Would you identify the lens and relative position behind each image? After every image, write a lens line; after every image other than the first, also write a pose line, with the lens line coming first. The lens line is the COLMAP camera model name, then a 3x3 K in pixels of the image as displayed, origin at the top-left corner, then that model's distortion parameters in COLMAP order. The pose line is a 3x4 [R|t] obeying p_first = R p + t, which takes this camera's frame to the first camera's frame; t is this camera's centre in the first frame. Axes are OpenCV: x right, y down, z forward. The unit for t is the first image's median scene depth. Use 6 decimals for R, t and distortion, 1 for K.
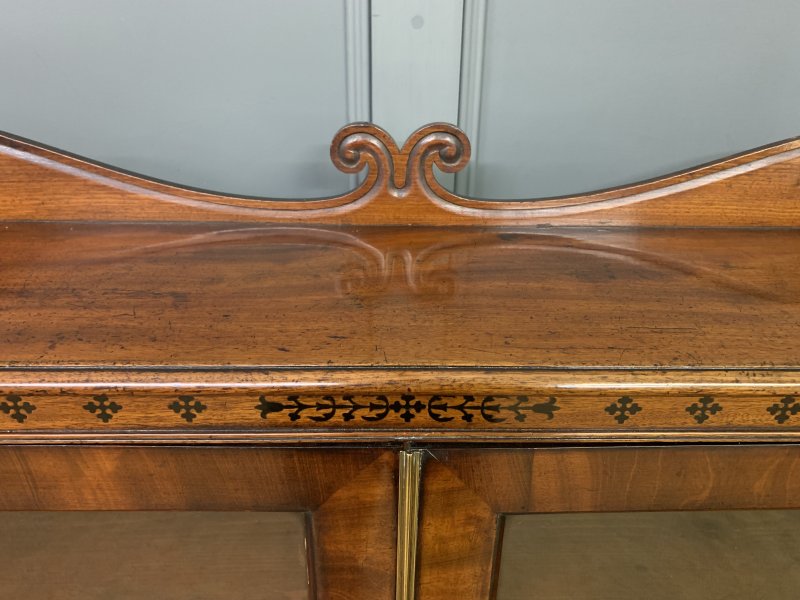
lens RADIAL K [[616.6, 0, 397.2], [0, 616.6, 303.4], [0, 0, 1]] dist [0.029295, -0.006542]
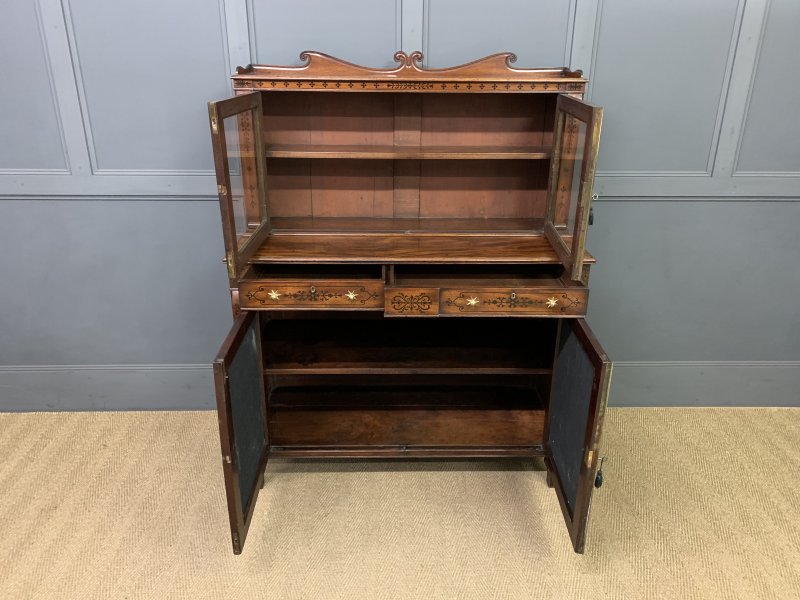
lens RADIAL K [[612.0, 0, 401.3], [0, 612.0, 292.9], [0, 0, 1]] dist [0.051801, -0.038277]
pose [[0.999996, -0.002294, -0.001629, -0.056802], [0.002183, 0.997903, -0.064692, 2.202118], [0.001774, 0.064688, 0.997904, -4.247390]]
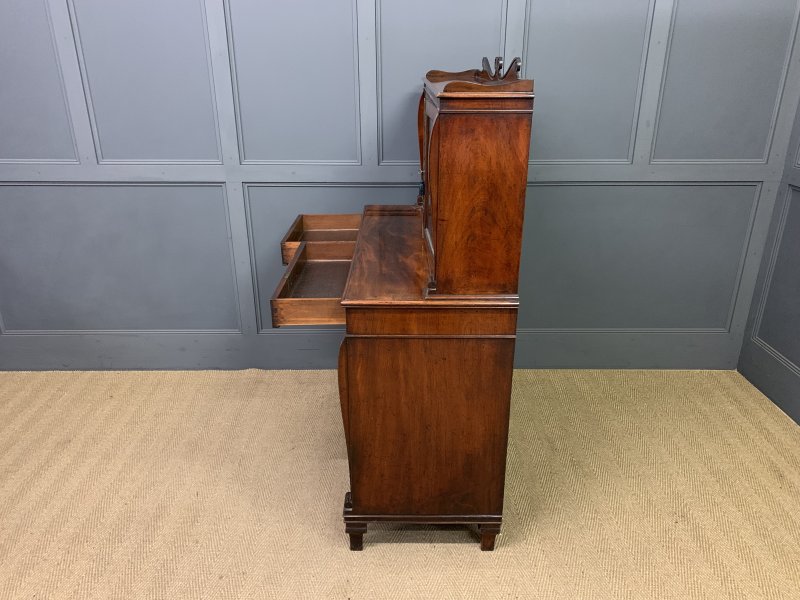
lens RADIAL K [[617.8, 0, 402.5], [0, 617.8, 305.2], [0, 0, 1]] dist [0.024755, 0.003510]
pose [[0.999671, -0.001695, -0.025604, 0.597058], [0.000434, 0.998790, -0.049180, 2.625156], [0.025657, 0.049153, 0.998462, -5.263114]]
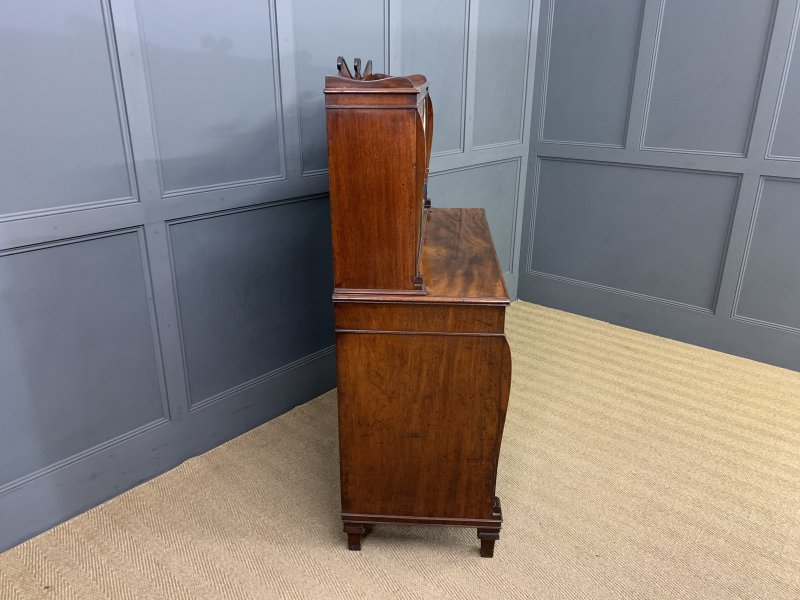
lens RADIAL K [[616.3, 0, 402.2], [0, 616.3, 295.3], [0, 0, 1]] dist [0.024743, 0.001263]
pose [[0.682855, -0.258757, 0.683194, -3.980417], [0.310118, 0.949402, 0.049618, 1.837850], [-0.661465, 0.177989, 0.728549, -3.429003]]
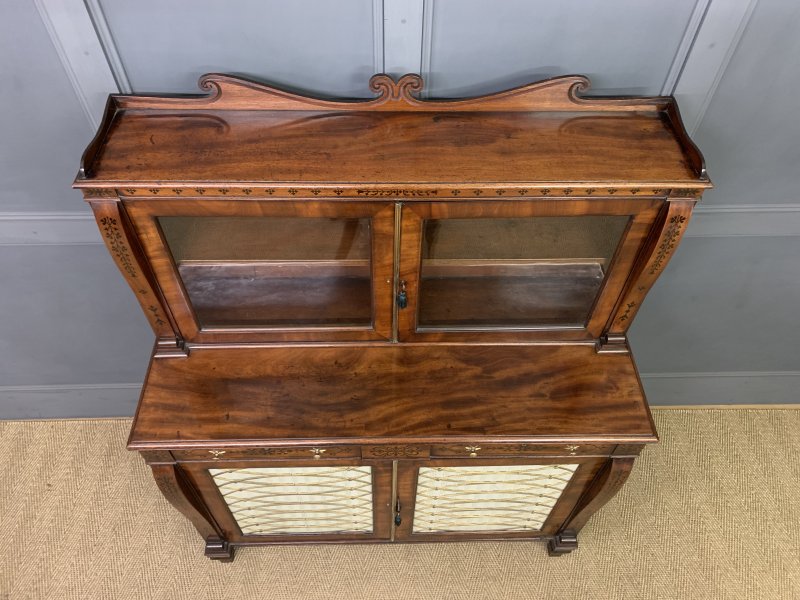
lens RADIAL K [[616.3, 0, 402.2], [0, 616.3, 295.3], [0, 0, 1]] dist [0.024743, 0.001263]
pose [[0.999964, 0.002889, 0.007994, 0.014397], [-0.006131, 0.896507, 0.442986, -0.726679], [-0.005887, -0.443019, 0.896493, -2.058912]]
